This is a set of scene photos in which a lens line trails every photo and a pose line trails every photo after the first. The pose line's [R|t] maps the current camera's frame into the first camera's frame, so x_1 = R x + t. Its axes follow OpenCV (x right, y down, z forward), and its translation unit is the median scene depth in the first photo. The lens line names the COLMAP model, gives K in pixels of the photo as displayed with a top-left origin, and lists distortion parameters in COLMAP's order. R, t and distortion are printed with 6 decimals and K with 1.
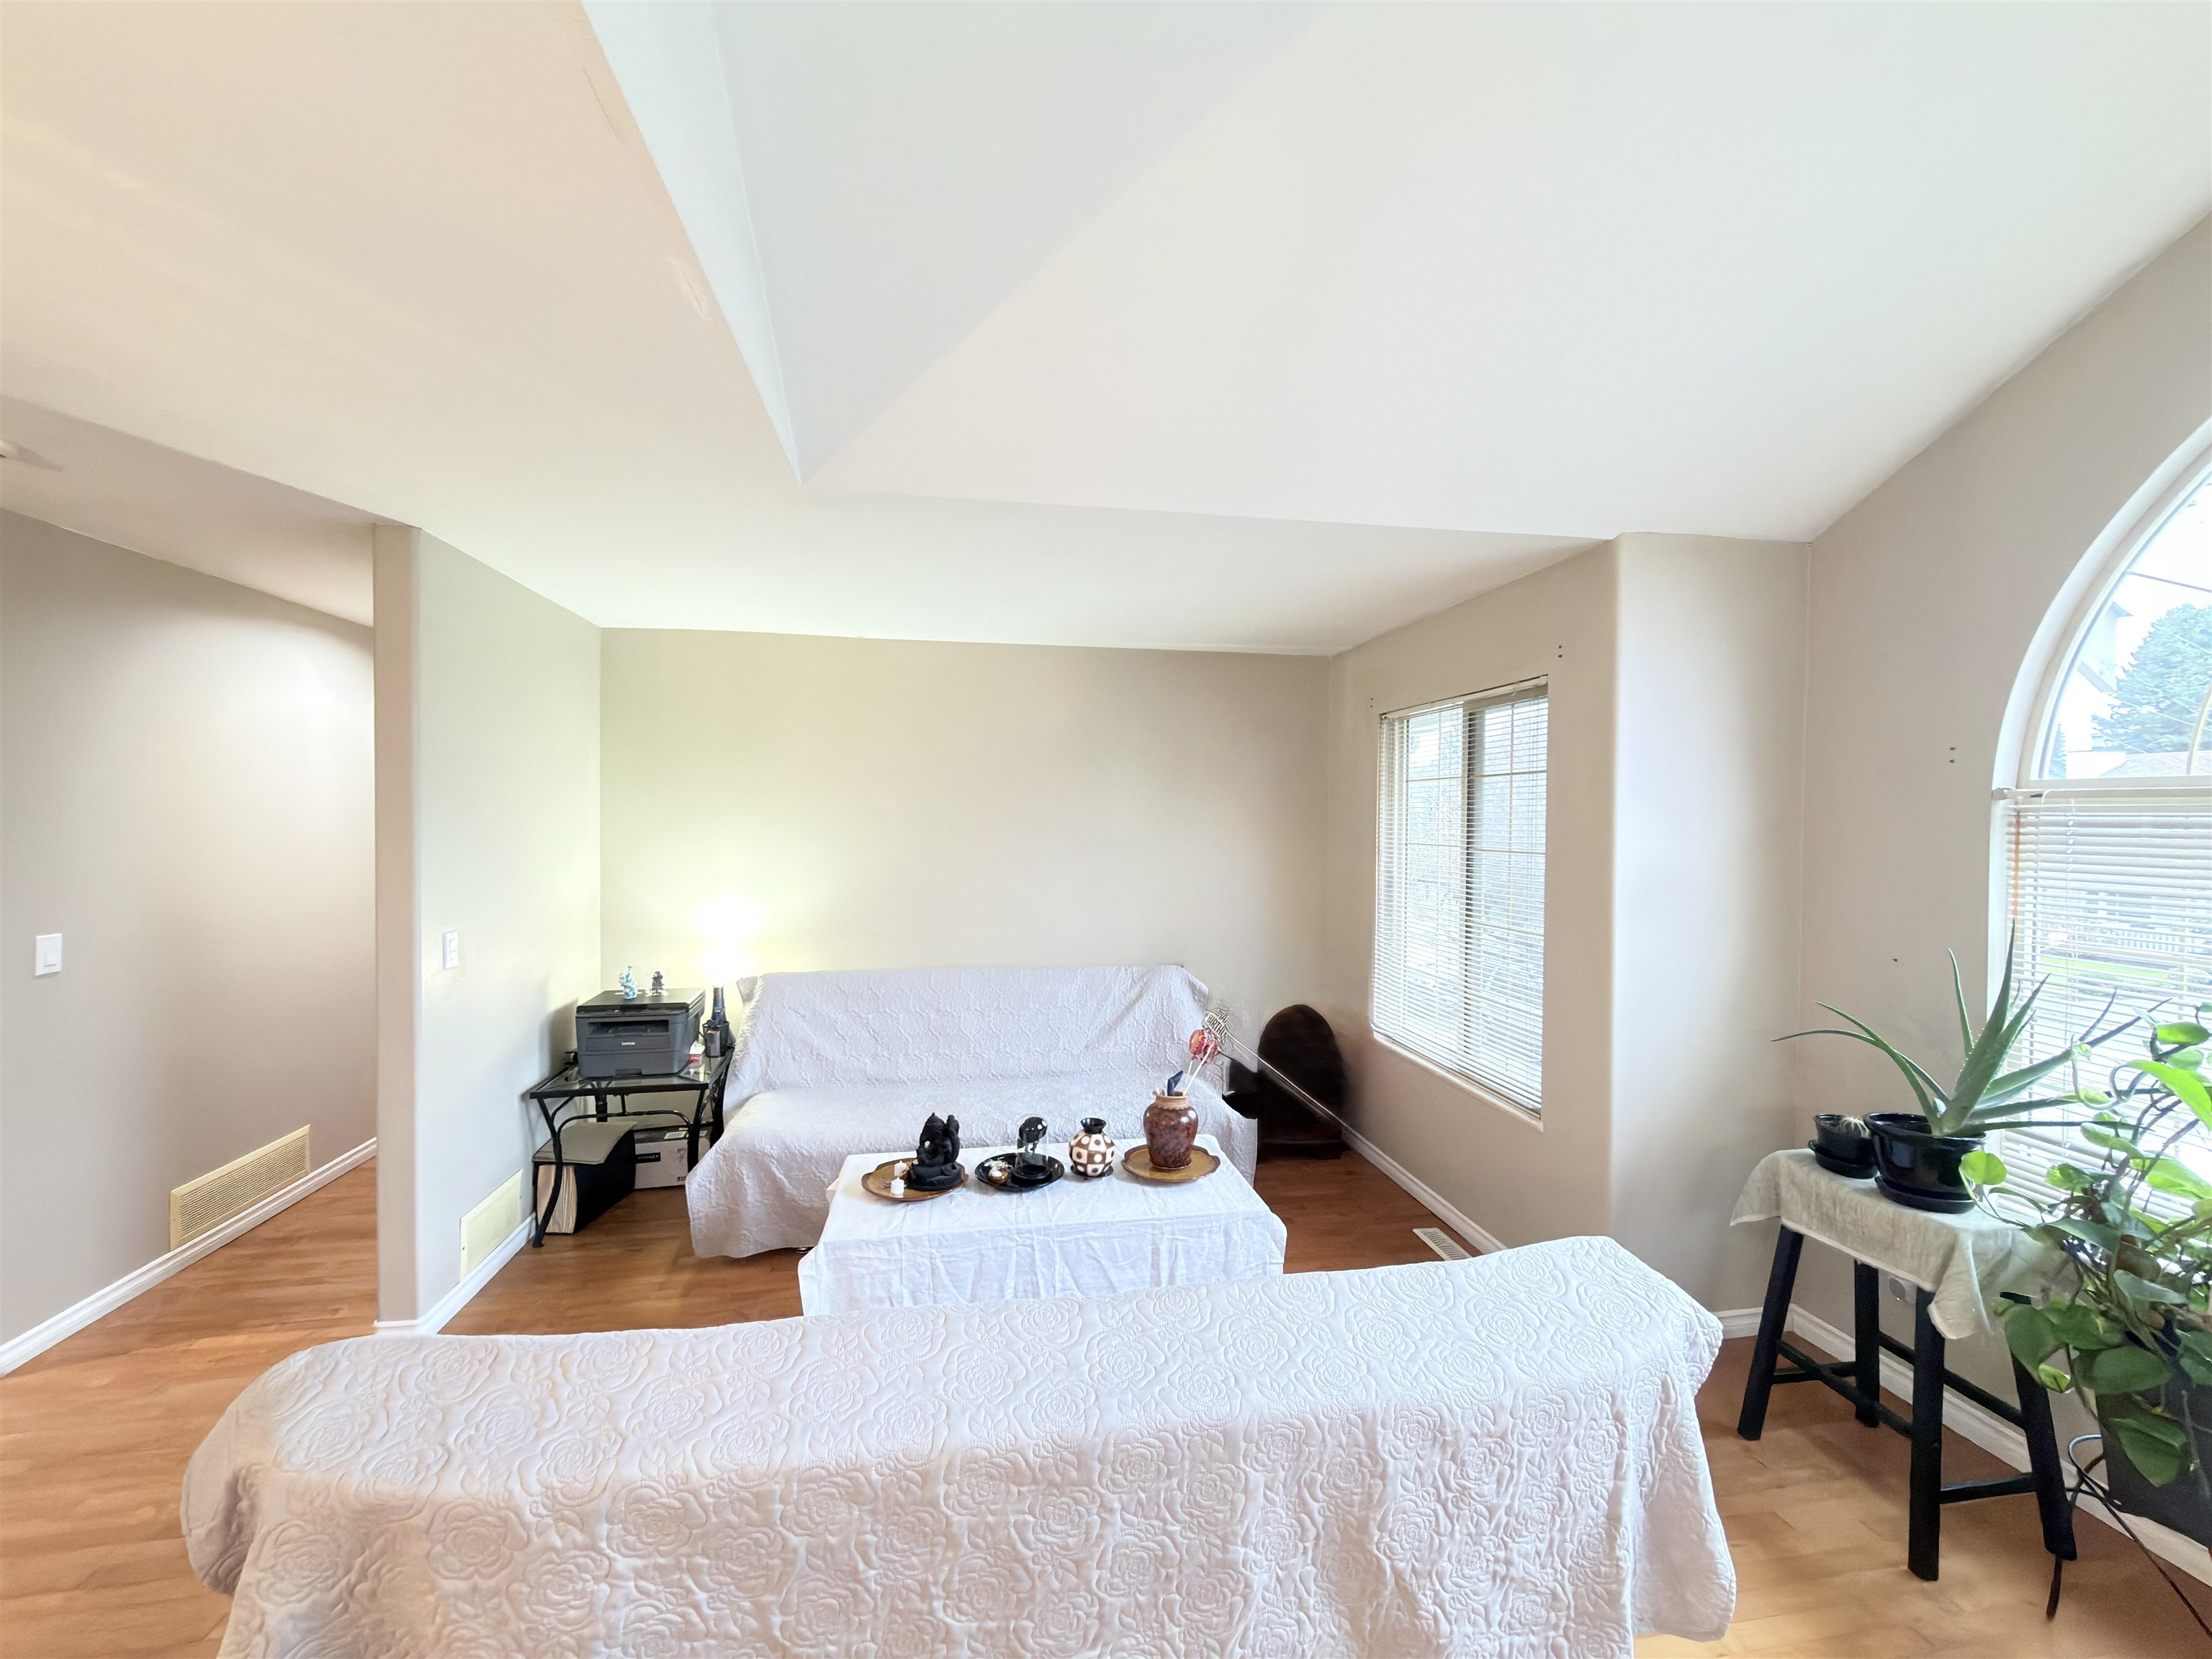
lens RADIAL K [[880.2, 0, 1093.8], [0, 880.2, 842.4], [0, 0, 1]] dist [-0.001278, -0.000015]
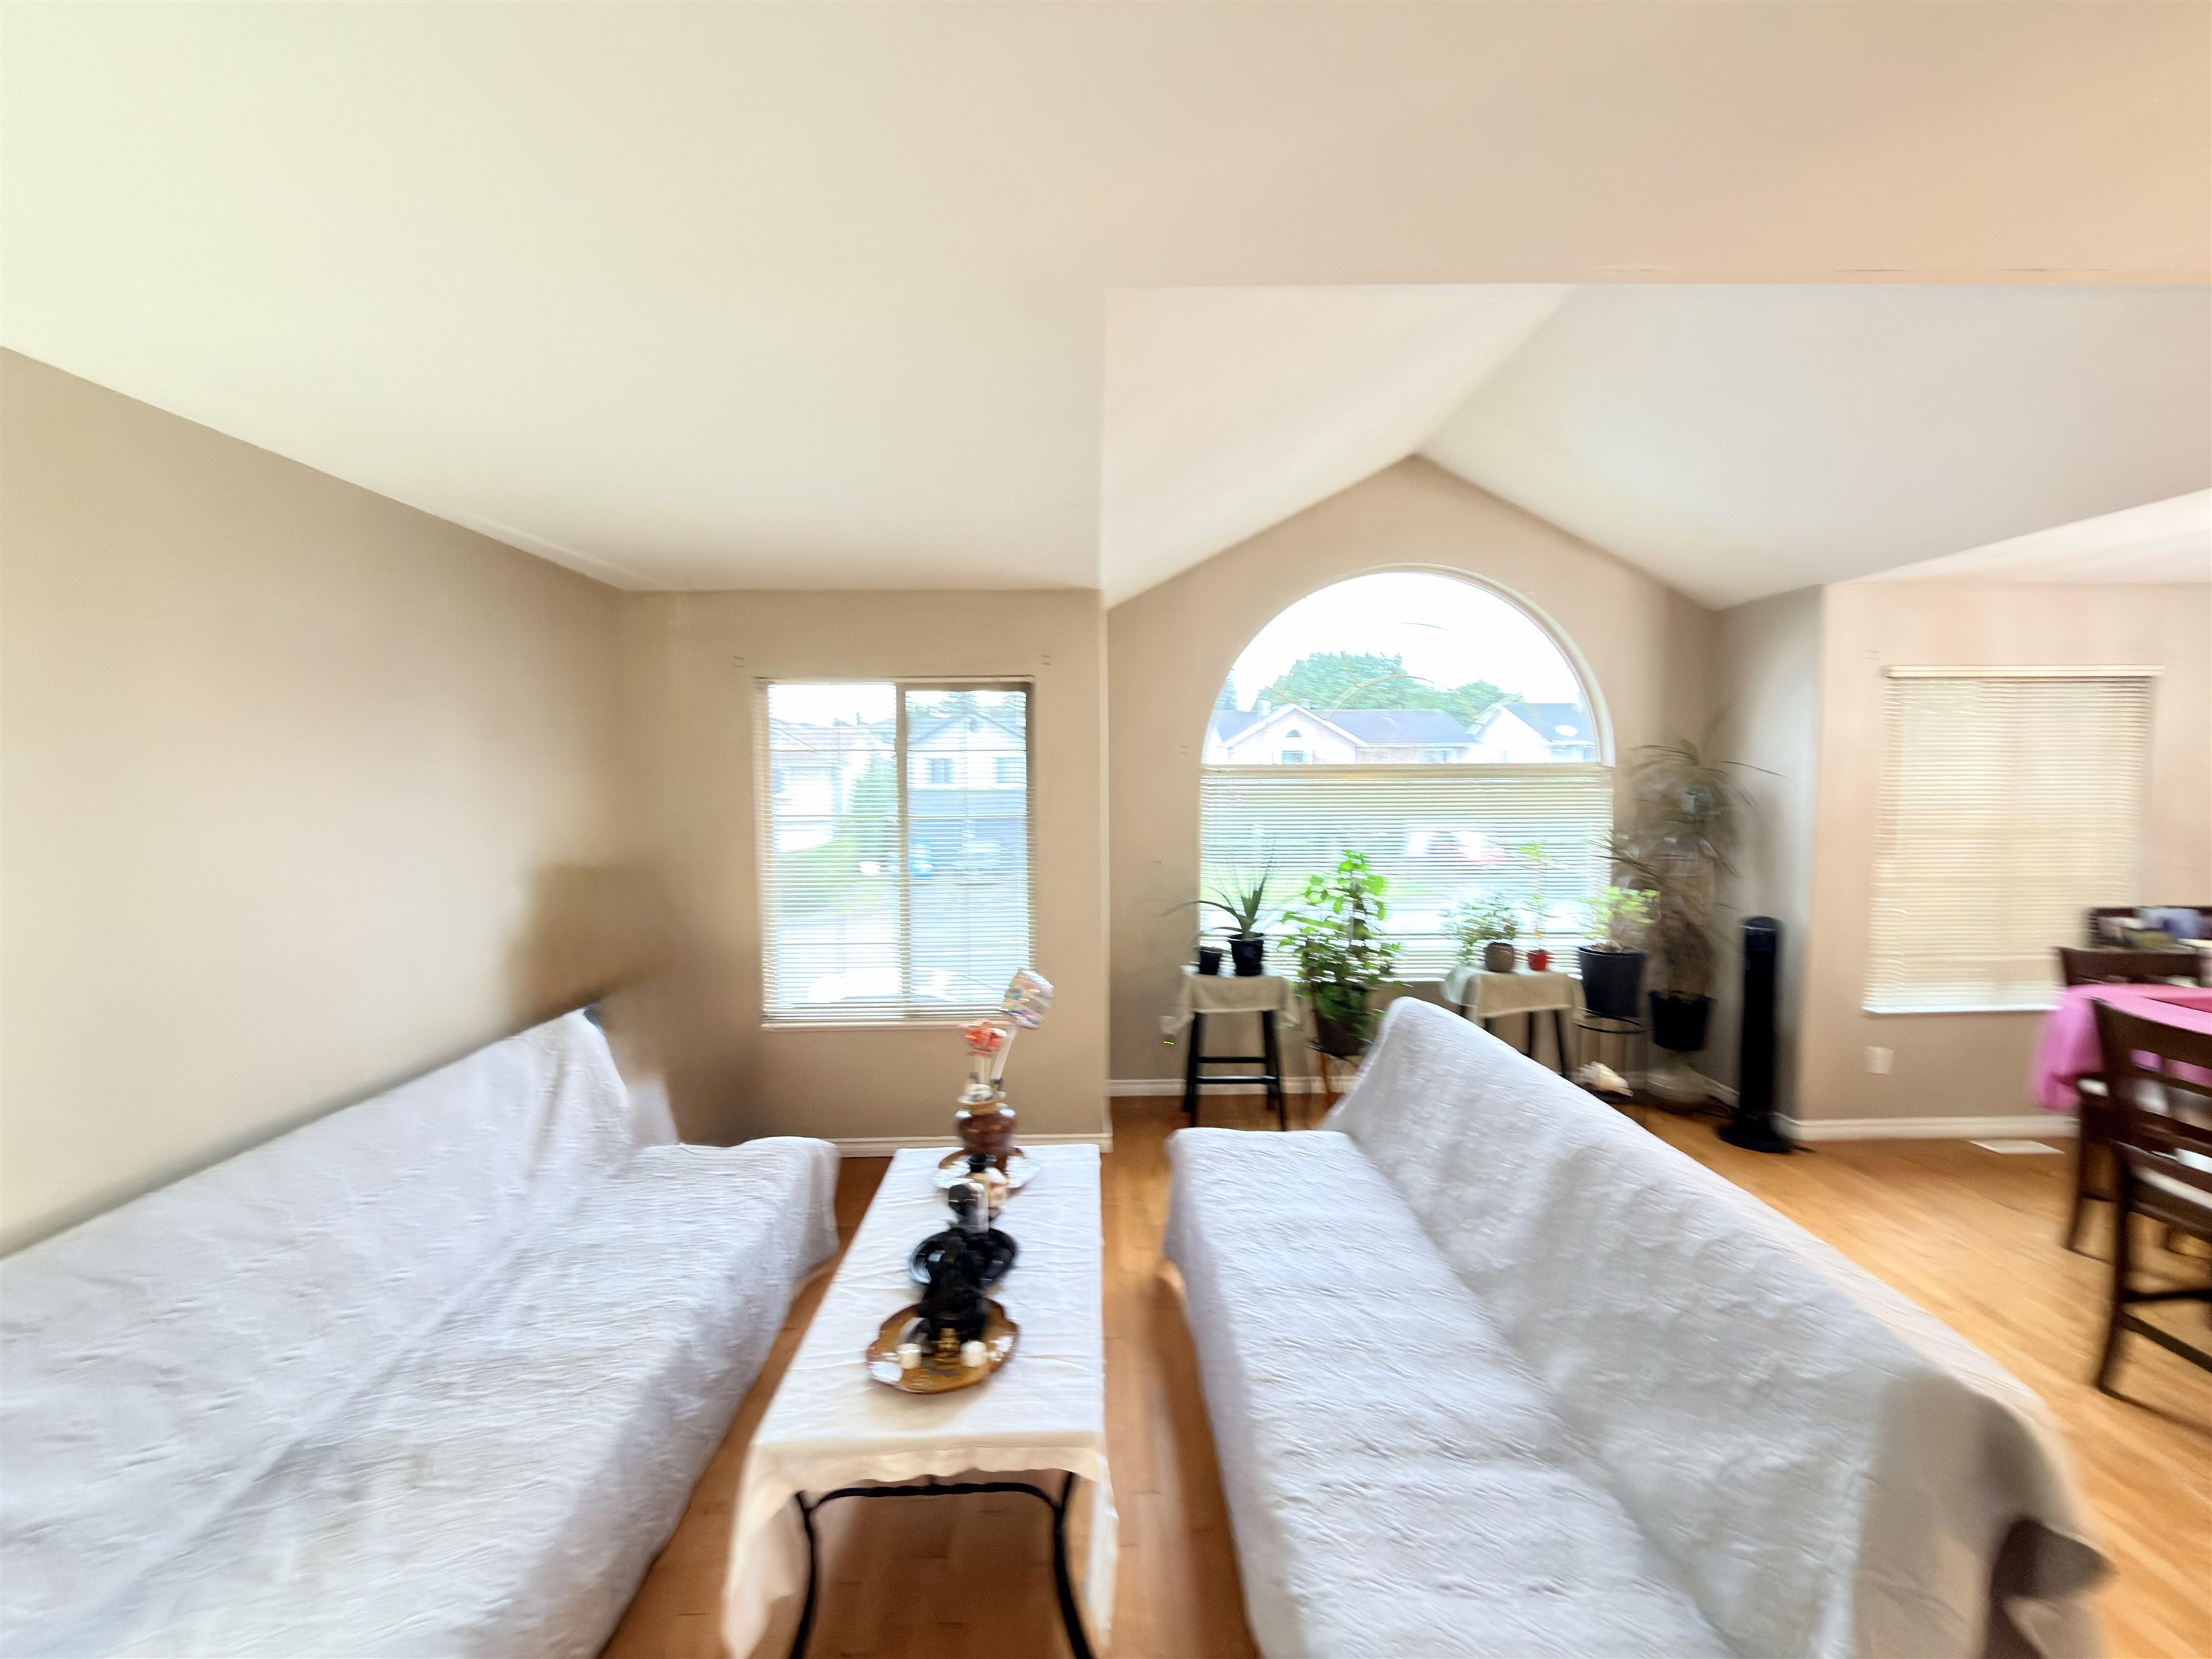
lens RADIAL K [[880.2, 0, 1103.8], [0, 880.2, 841.5], [0, 0, 1]] dist [-0.001278, -0.000015]
pose [[0.142392, -0.084689, 0.986181, -0.656519], [0.039032, 0.996038, 0.079900, -0.041075], [-0.989040, 0.027116, 0.145134, 0.615965]]
